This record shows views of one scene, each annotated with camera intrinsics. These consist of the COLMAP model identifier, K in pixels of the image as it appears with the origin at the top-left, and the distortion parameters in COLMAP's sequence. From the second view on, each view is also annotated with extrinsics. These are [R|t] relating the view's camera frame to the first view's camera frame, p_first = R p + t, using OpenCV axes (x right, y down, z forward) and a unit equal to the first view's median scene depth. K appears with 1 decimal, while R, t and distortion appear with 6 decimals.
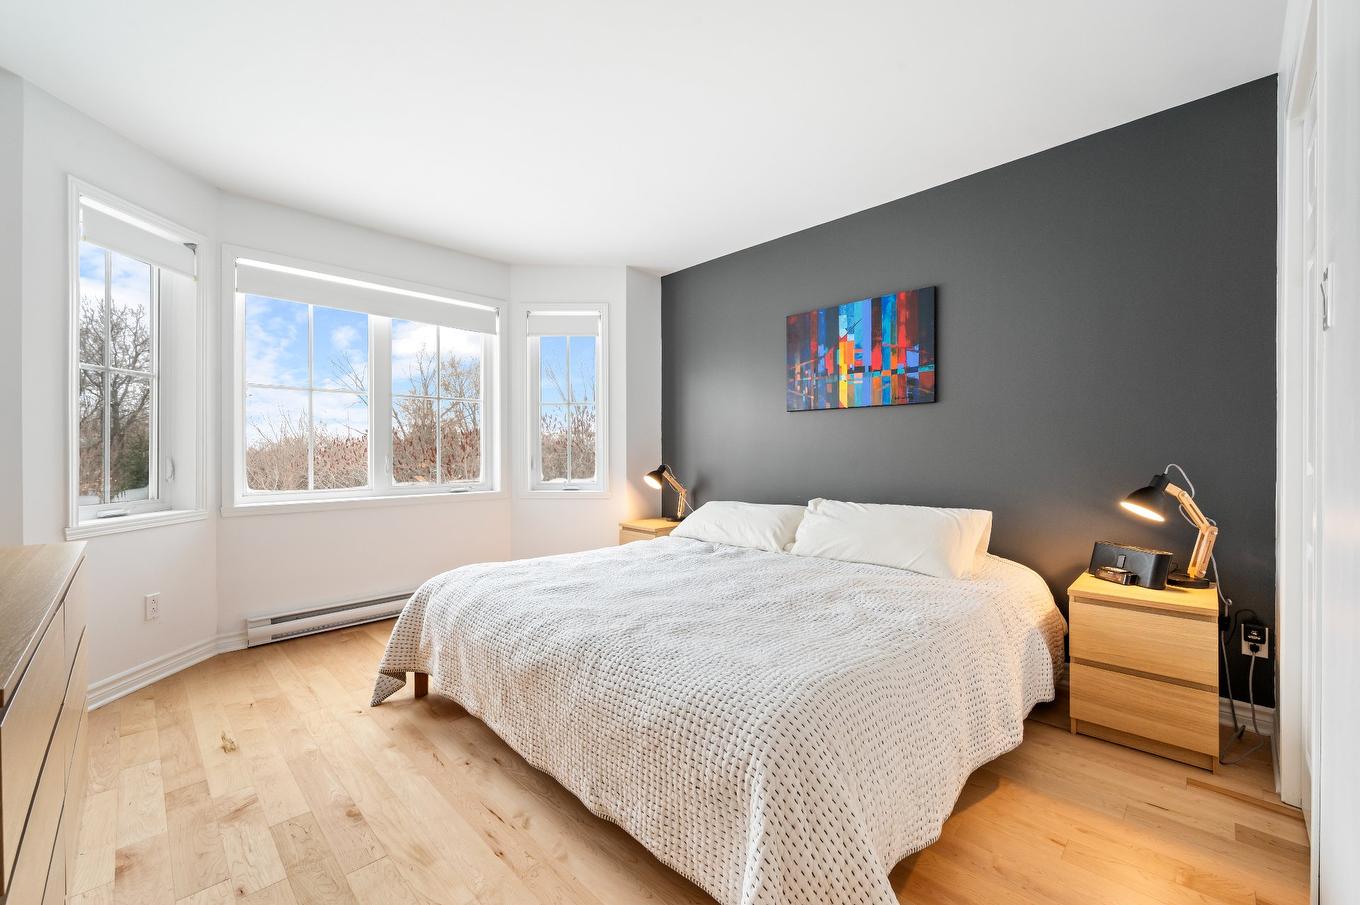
lens RADIAL K [[564.2, 0, 667.4], [0, 564.2, 453.2], [0, 0, 1]] dist [-0.004972, -0.000984]
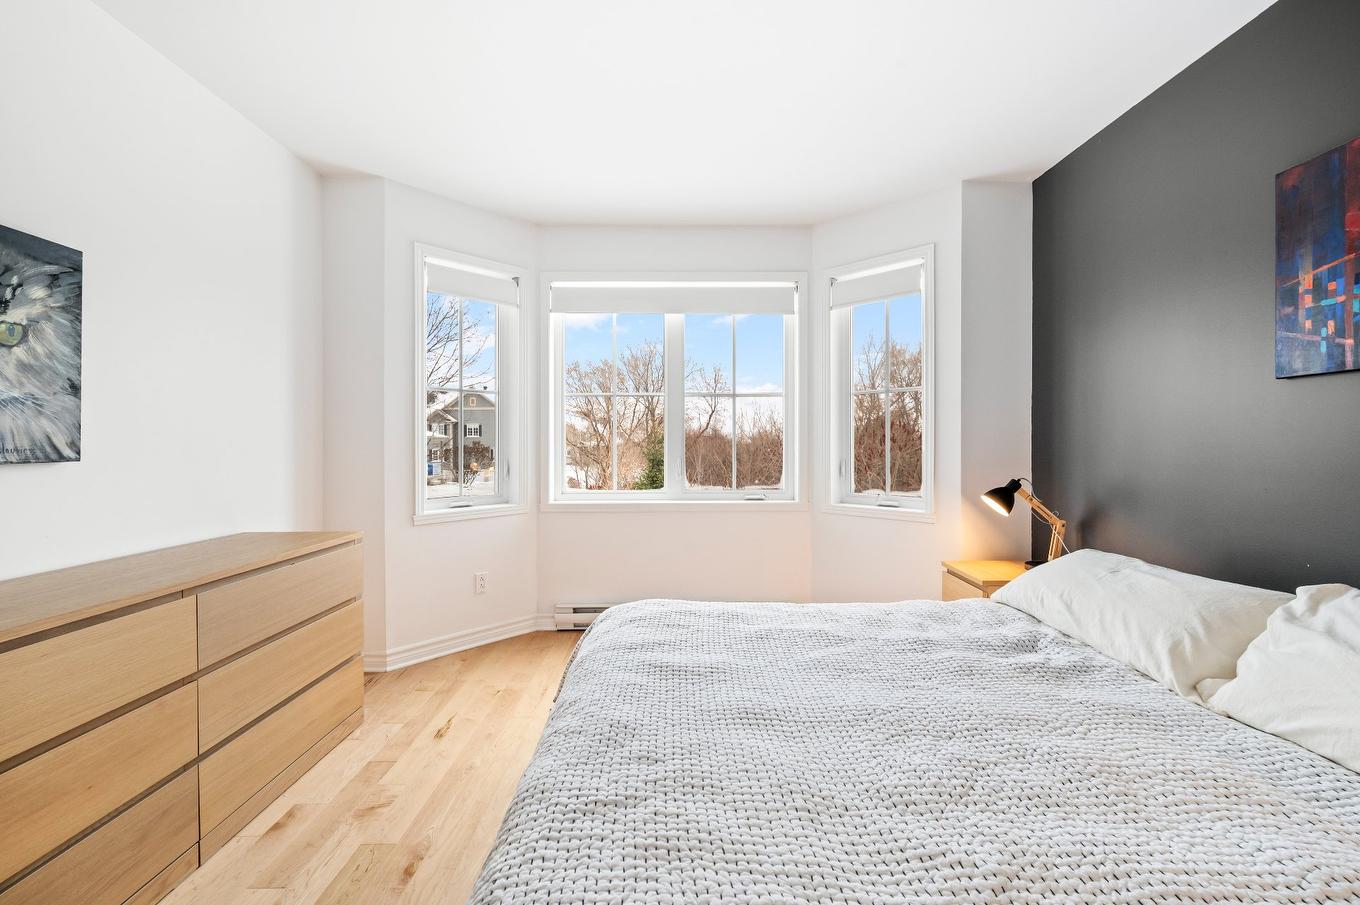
lens RADIAL K [[564.2, 0, 684.8], [0, 564.2, 449.3], [0, 0, 1]] dist [-0.004972, -0.000984]
pose [[0.716006, 0.005464, -0.698073, 0.210881], [-0.000221, 0.999971, 0.007601, -0.021775], [0.698094, -0.005288, 0.715986, 0.370807]]
